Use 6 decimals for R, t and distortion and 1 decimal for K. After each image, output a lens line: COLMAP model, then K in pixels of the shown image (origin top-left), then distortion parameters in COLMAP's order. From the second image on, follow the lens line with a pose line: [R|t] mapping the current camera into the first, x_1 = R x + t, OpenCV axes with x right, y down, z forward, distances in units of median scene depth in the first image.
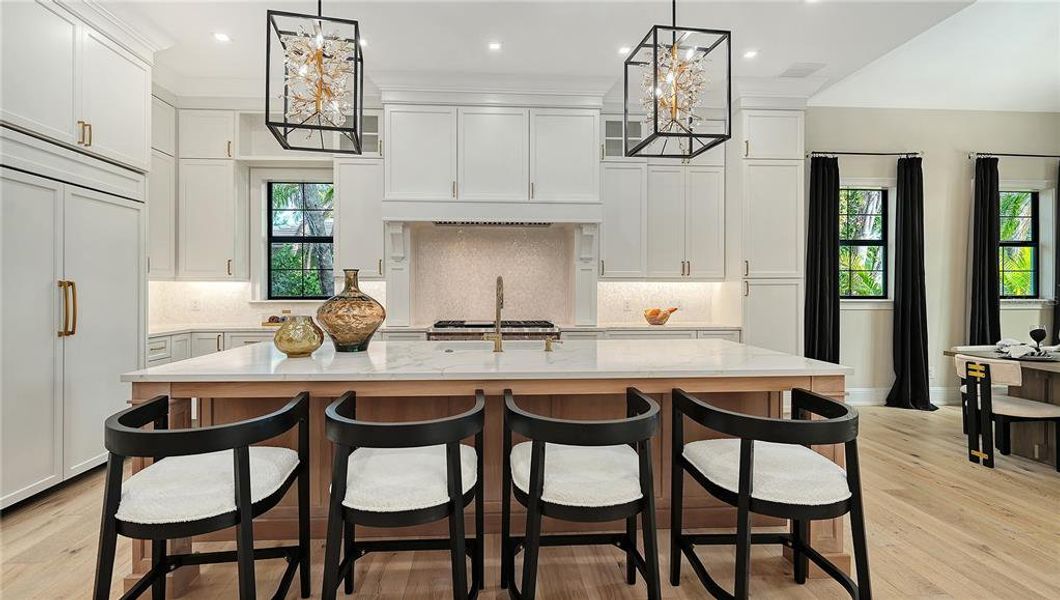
lens RADIAL K [[508.4, 0, 524.0], [0, 508.4, 300.0], [0, 0, 1]] dist [0.001944, -0.000227]
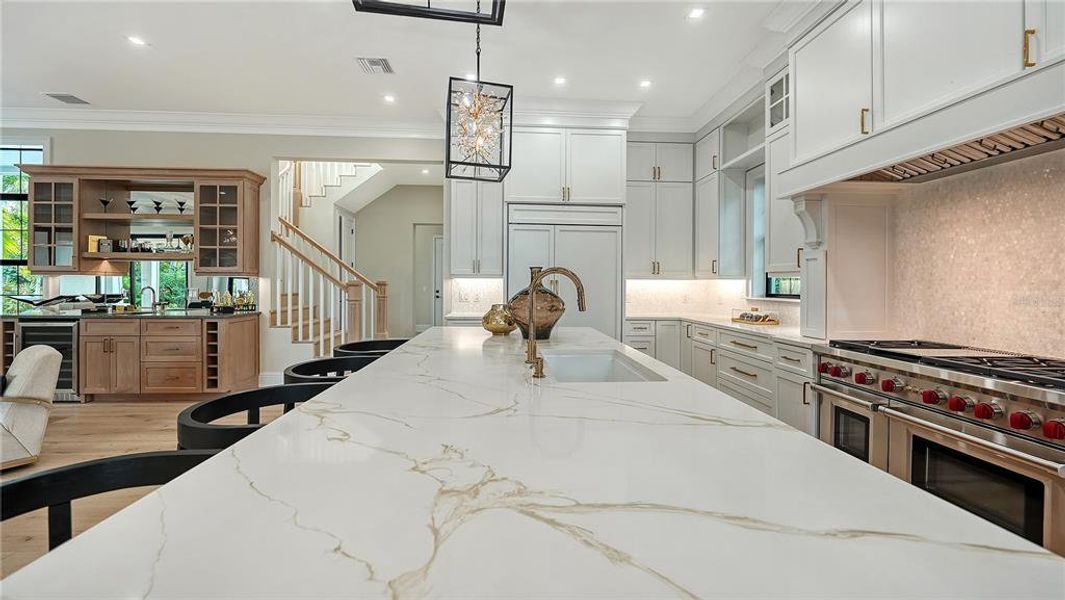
lens RADIAL K [[420.1, 0, 533.6], [0, 420.1, 287.6], [0, 0, 1]] dist [-0.000940, -0.000198]
pose [[0.000868, 0.006171, -0.999981, 0.339705], [-0.029429, 0.999548, 0.006143, -0.011813], [0.999566, 0.029423, 0.001049, 0.574858]]
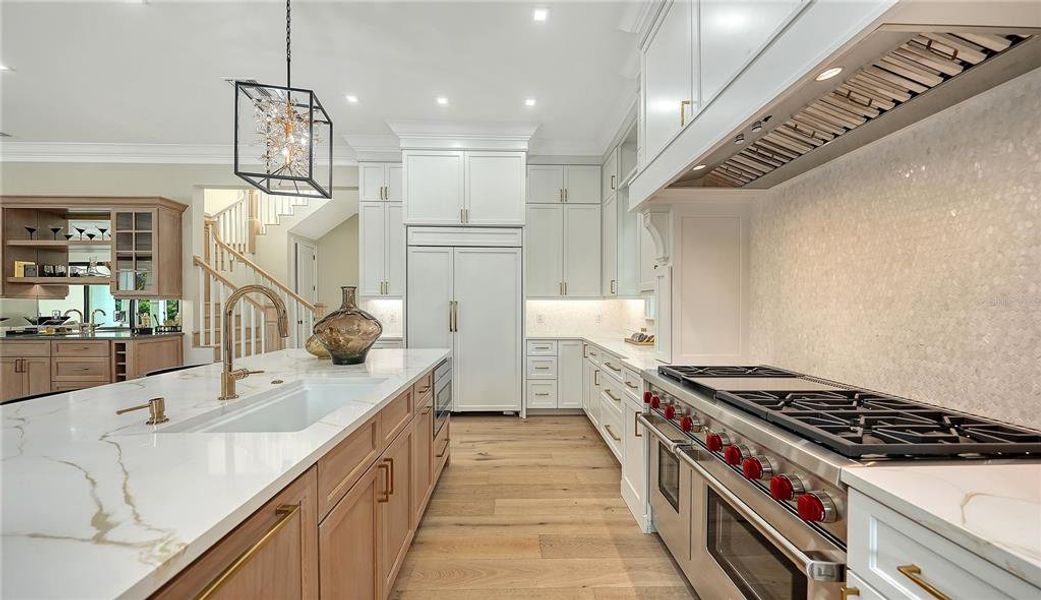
lens RADIAL K [[371.1, 0, 516.8], [0, 371.1, 309.5], [0, 0, 1]] dist [0.000774, -0.000134]
pose [[-0.036134, 0.009257, -0.999304, 0.242117], [-0.024377, 0.999651, 0.010141, -0.016757], [0.999050, 0.024726, -0.035896, 0.786083]]
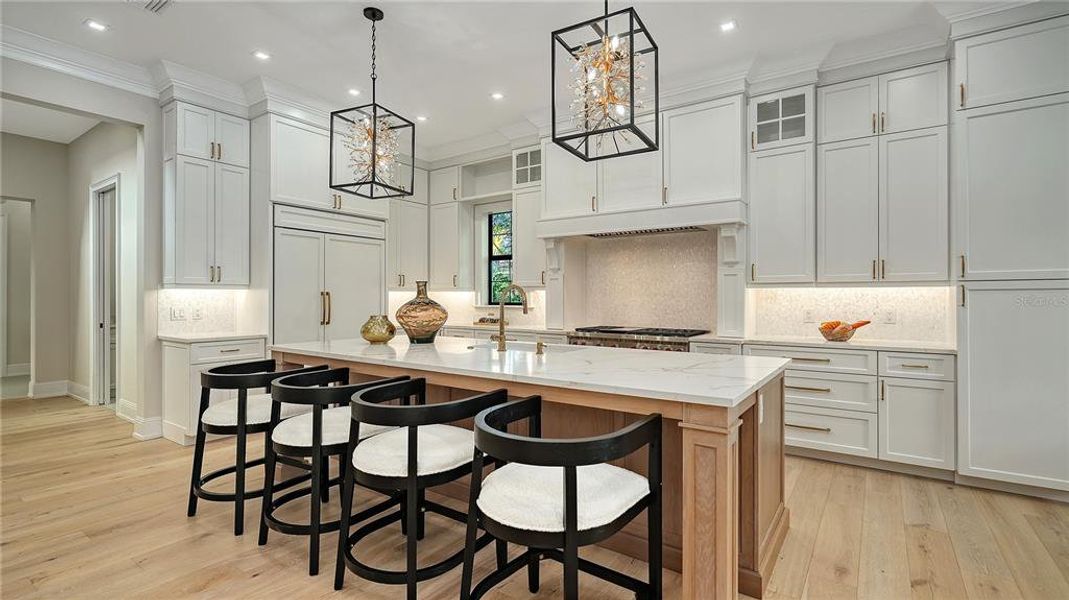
lens RADIAL K [[491.3, 0, 534.9], [0, 491.3, 308.1], [0, 0, 1]] dist [0.000535, 0.000051]
pose [[0.780313, 0.013251, -0.625249, 0.393750], [-0.013449, 0.999900, 0.004407, 0.000094], [0.625245, 0.004971, 0.780413, 0.103151]]
